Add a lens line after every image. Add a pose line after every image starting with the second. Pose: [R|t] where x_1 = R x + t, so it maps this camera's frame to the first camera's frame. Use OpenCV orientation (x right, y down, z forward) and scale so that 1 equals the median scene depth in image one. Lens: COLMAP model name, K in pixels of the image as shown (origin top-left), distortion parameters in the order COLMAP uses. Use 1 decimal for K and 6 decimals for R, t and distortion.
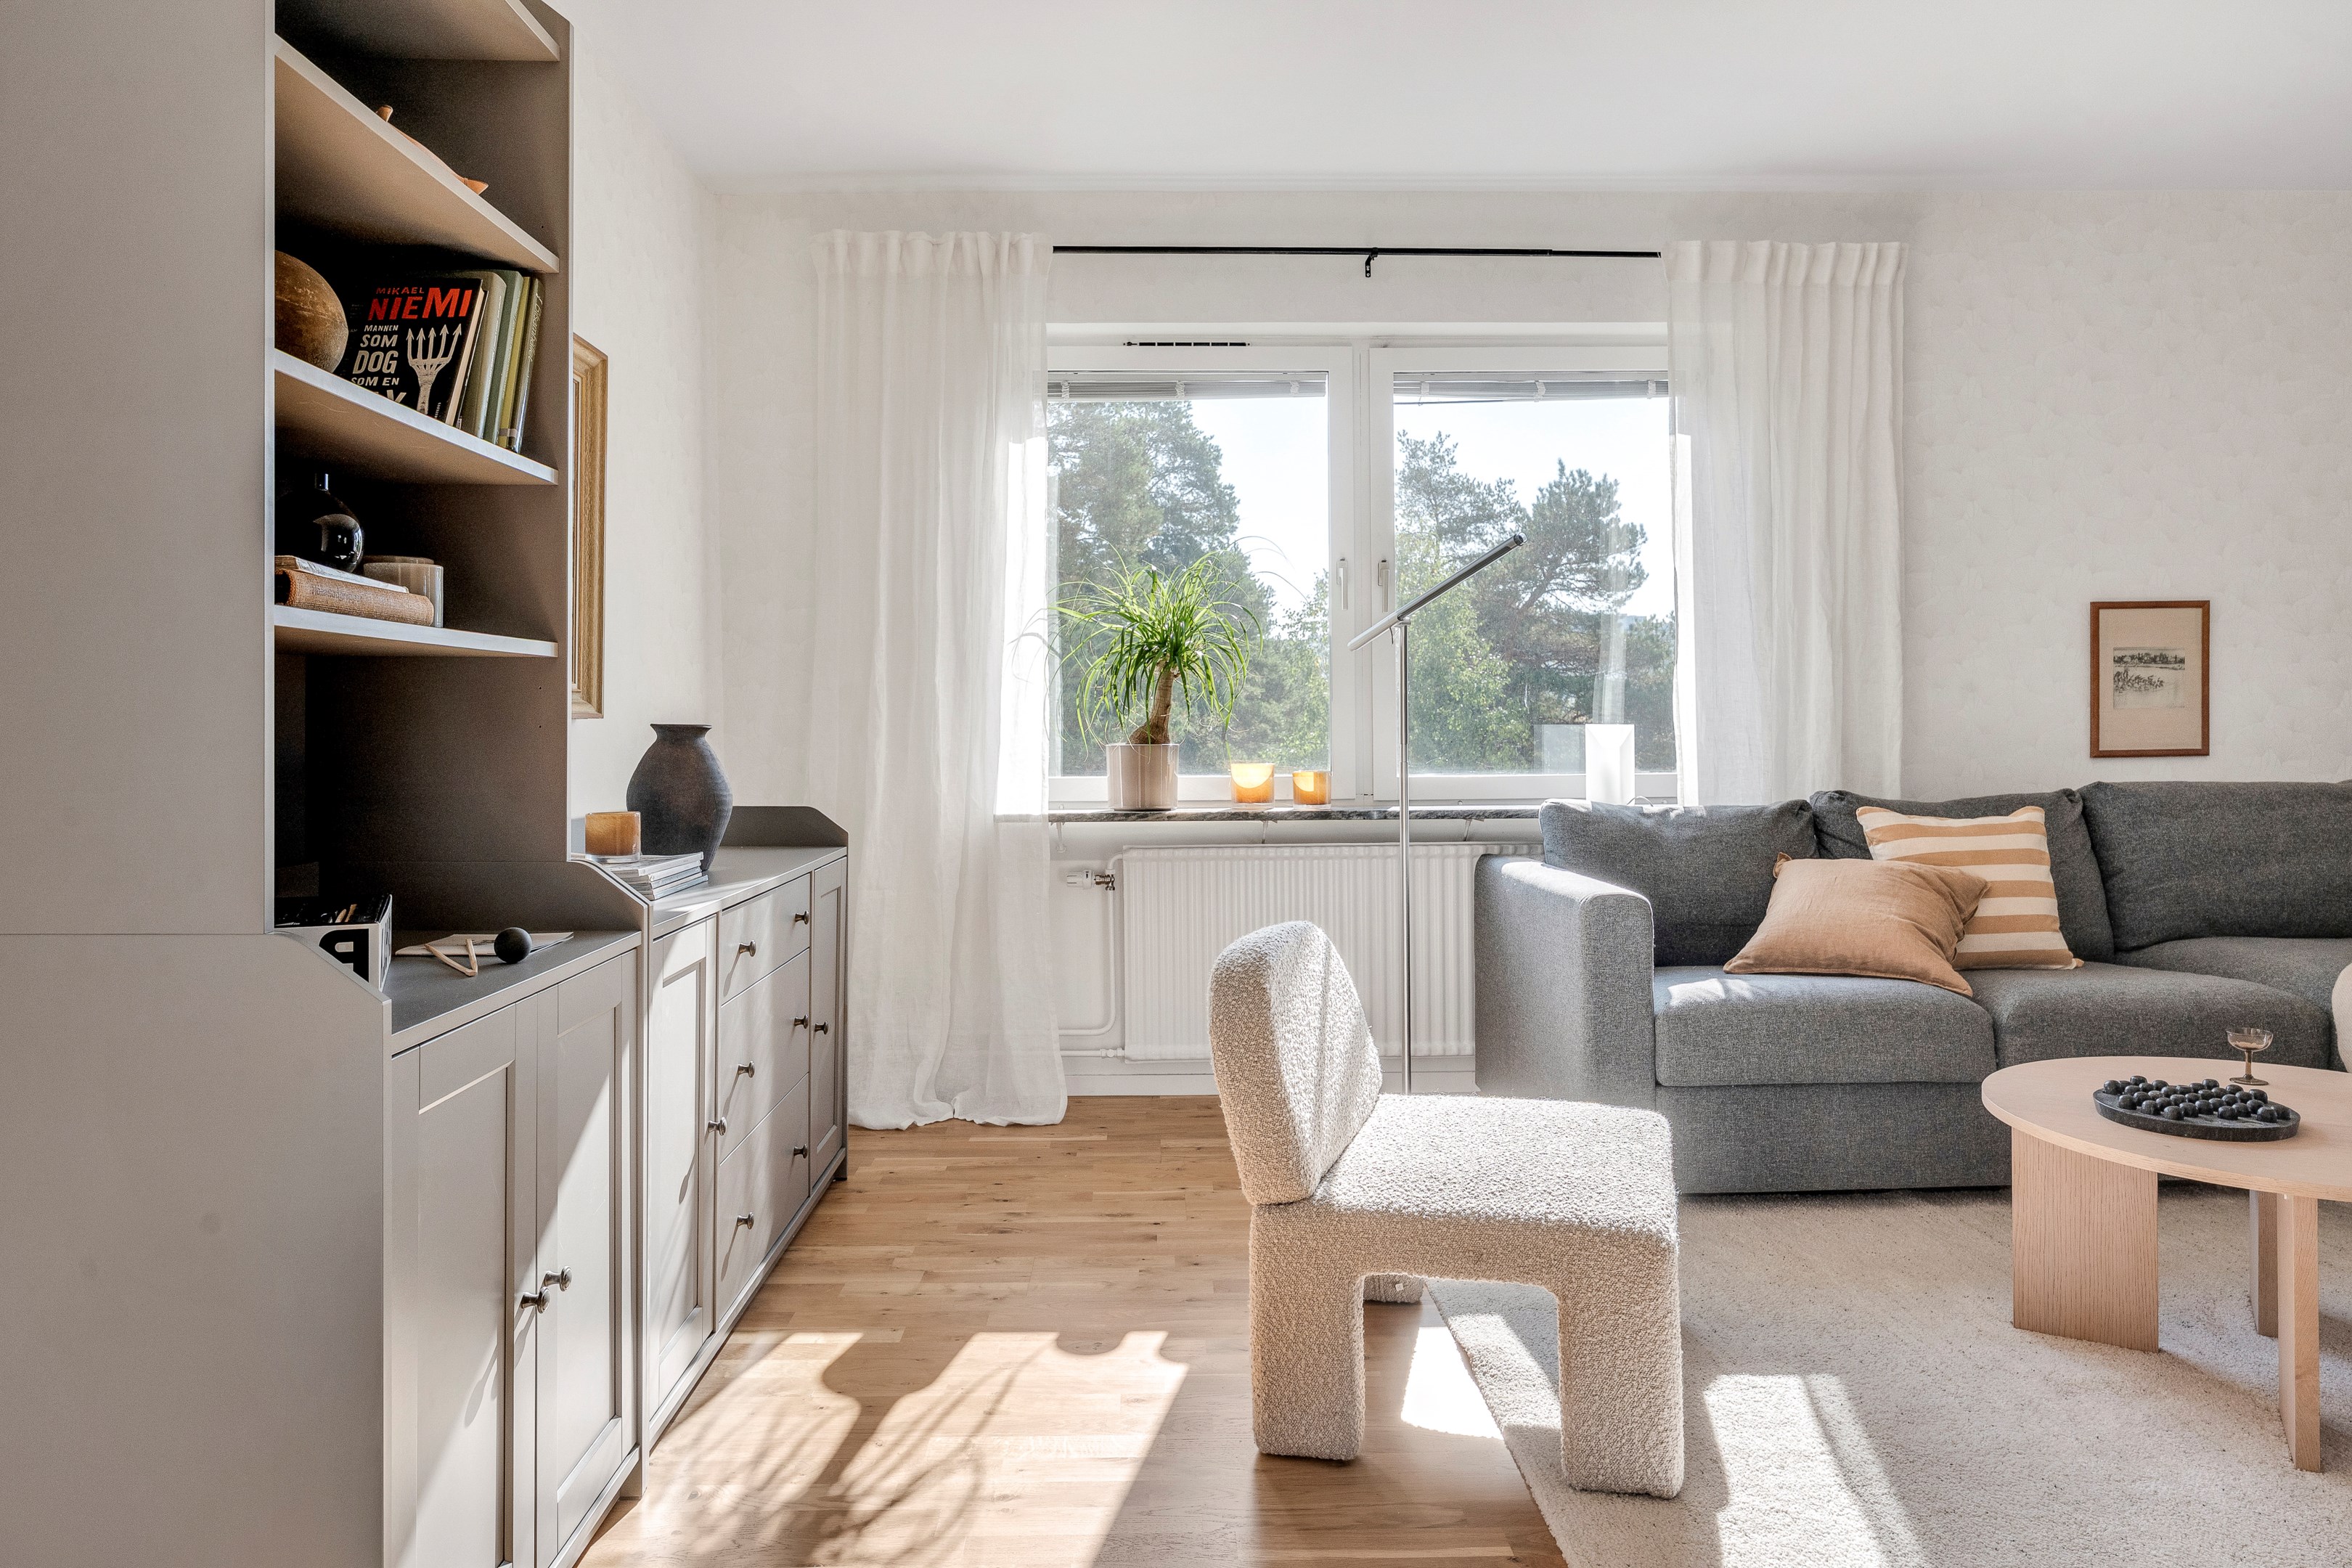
lens RADIAL K [[1513.2, 0, 1127.8], [0, 1513.2, 757.2], [0, 0, 1]] dist [-0.002430, 0.004654]
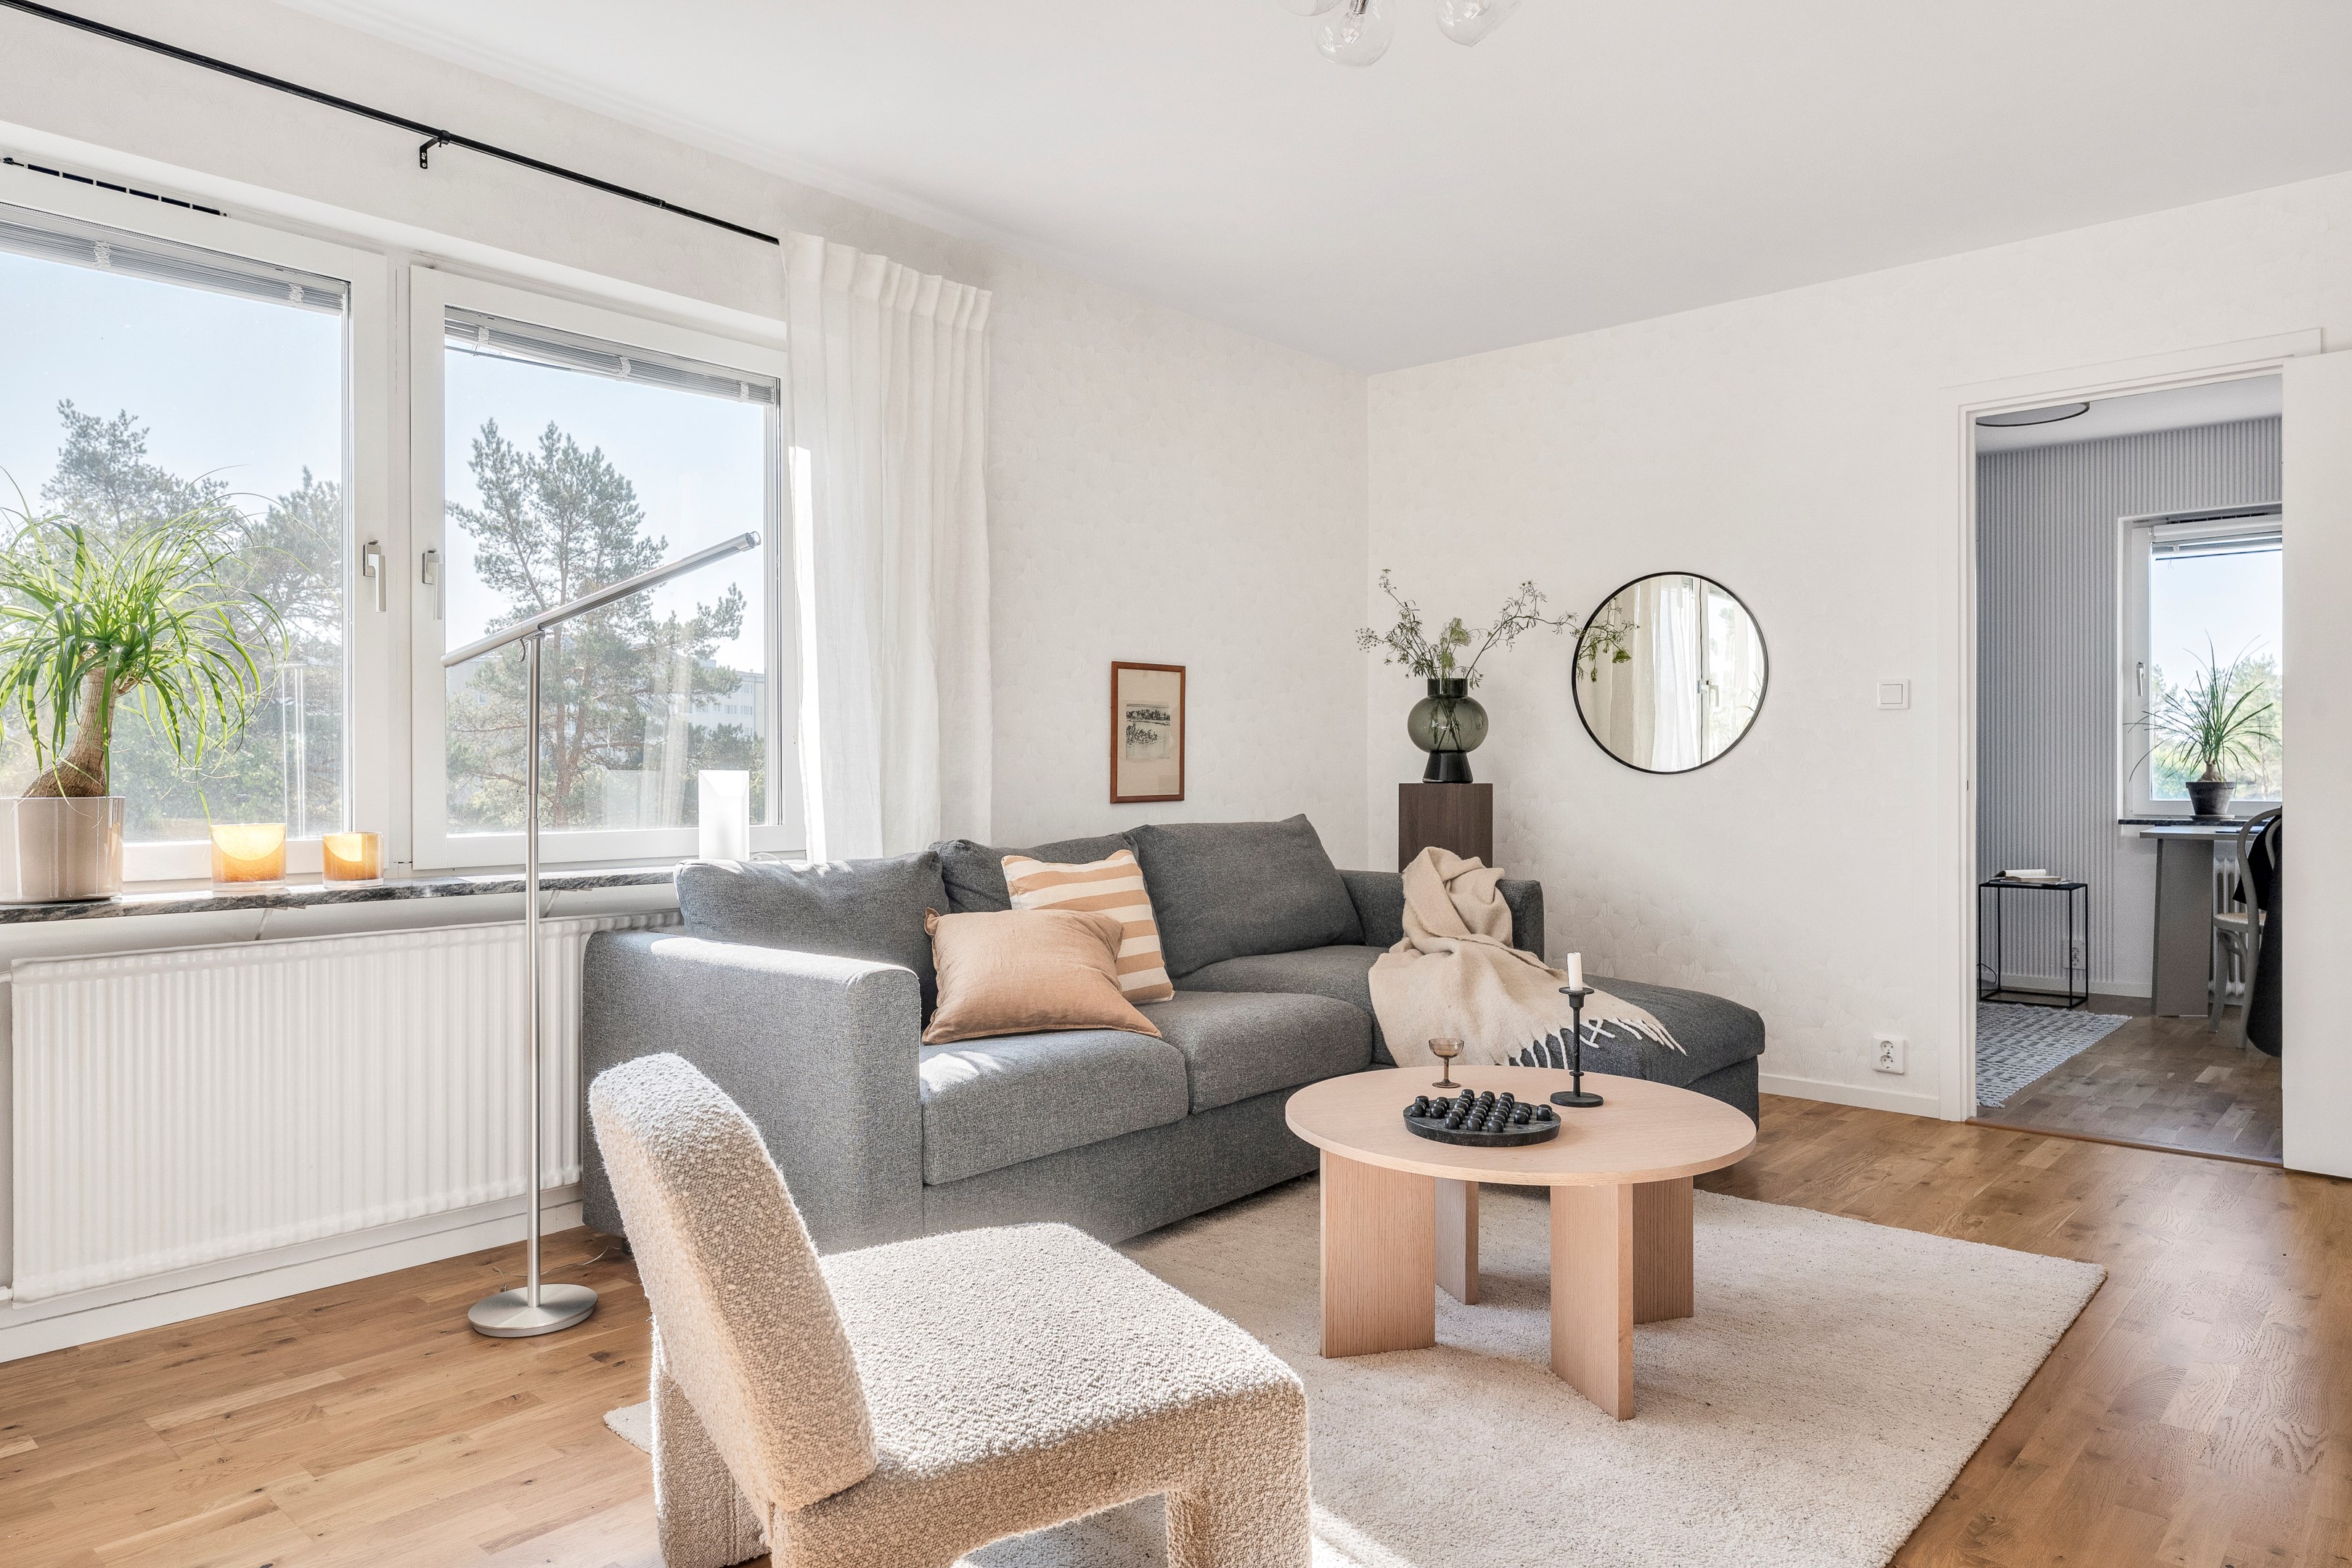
lens RADIAL K [[1513.2, 0, 1165.6], [0, 1513.2, 783.1], [0, 0, 1]] dist [-0.002430, 0.004654]
pose [[0.667633, 0.000081, 0.744490, -0.160303], [0.010562, 0.999898, -0.009581, -0.003551], [-0.744415, 0.014260, 0.667565, 0.246088]]
